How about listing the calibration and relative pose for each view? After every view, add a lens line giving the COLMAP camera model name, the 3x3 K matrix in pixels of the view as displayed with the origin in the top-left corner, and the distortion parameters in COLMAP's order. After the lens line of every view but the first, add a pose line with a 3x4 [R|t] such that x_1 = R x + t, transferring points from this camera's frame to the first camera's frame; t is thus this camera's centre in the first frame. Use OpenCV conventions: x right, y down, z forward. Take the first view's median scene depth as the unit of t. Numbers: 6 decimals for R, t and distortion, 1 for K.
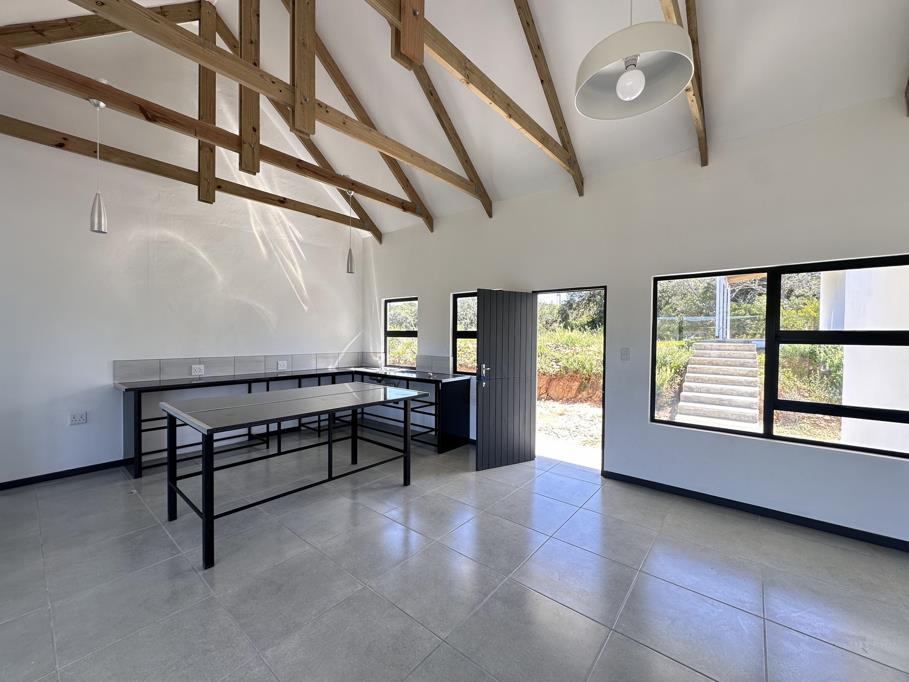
lens RADIAL K [[361.4, 0, 454.5], [0, 361.4, 341.0], [0, 0, 1]] dist [-0.000425, 0.000095]
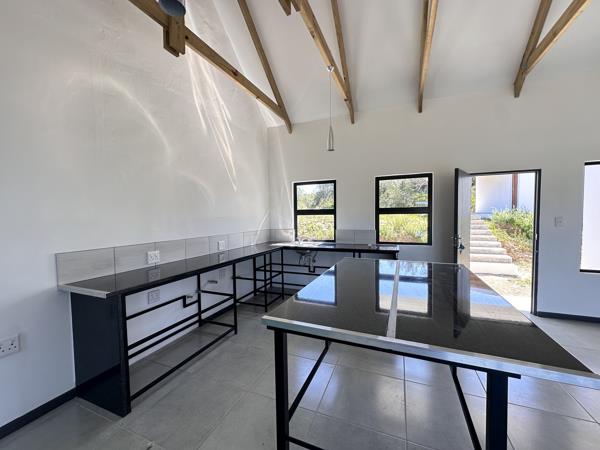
lens RADIAL K [[238.6, 0, 300.0], [0, 238.6, 225.0], [0, 0, 1]] dist [-0.000425, 0.000095]
pose [[0.953862, -0.033032, 0.298424, -0.456851], [0.026163, 0.999293, 0.026984, -0.000228], [-0.299104, -0.017931, 0.954052, 0.304521]]
